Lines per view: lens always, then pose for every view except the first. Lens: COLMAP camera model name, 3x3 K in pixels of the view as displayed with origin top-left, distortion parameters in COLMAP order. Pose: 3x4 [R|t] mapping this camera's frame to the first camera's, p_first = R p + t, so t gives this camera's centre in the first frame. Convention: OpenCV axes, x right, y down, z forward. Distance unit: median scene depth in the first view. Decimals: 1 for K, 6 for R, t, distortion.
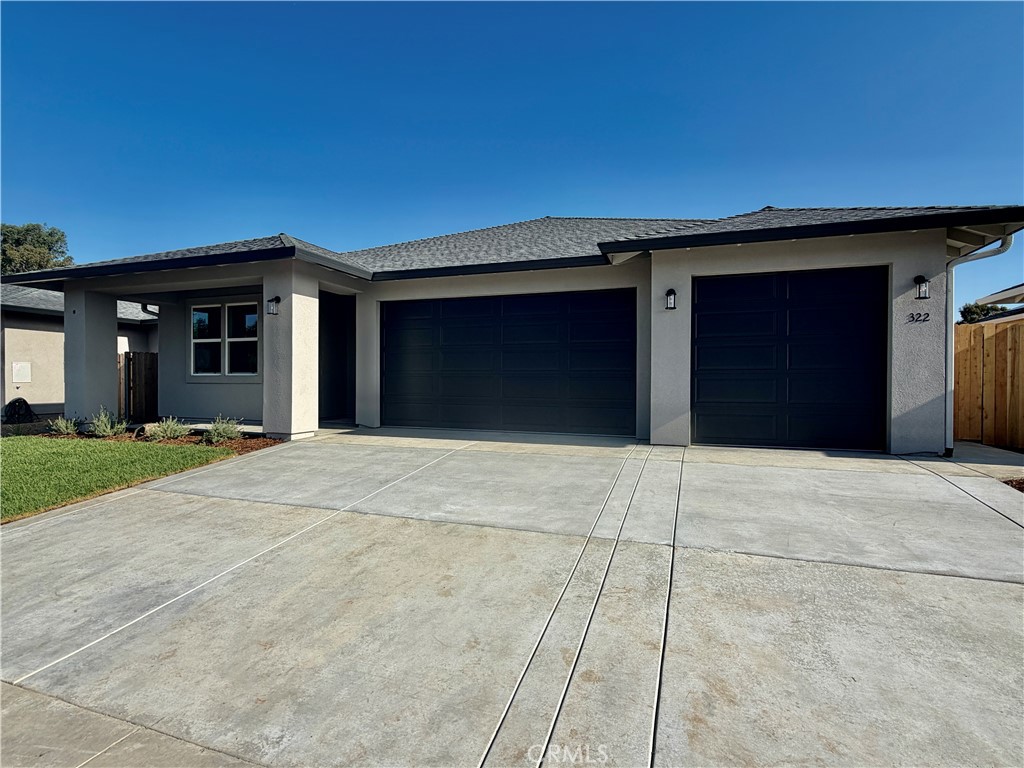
lens RADIAL K [[536.6, 0, 504.9], [0, 536.6, 385.0], [0, 0, 1]] dist [0.001517, -0.001289]
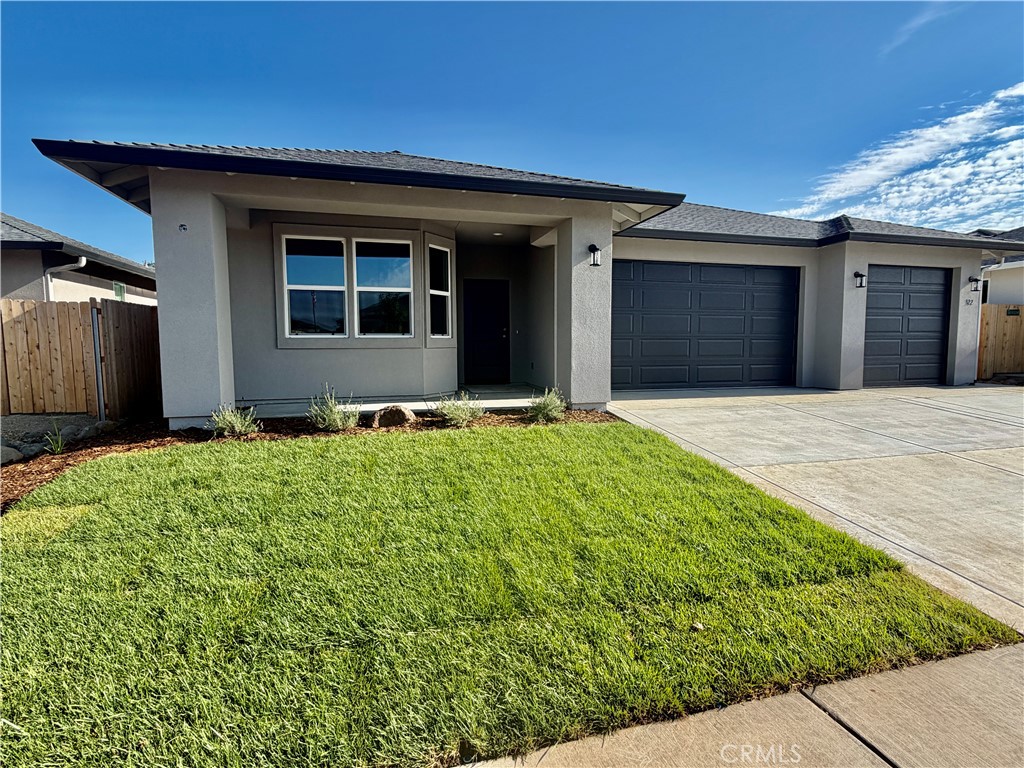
lens RADIAL K [[536.6, 0, 521.3], [0, 536.6, 385.8], [0, 0, 1]] dist [0.001517, -0.001289]
pose [[0.805892, -0.054585, 0.589541, -0.985465], [0.010561, 0.996908, 0.077867, -0.008656], [-0.591968, -0.056526, 0.803977, 0.347173]]
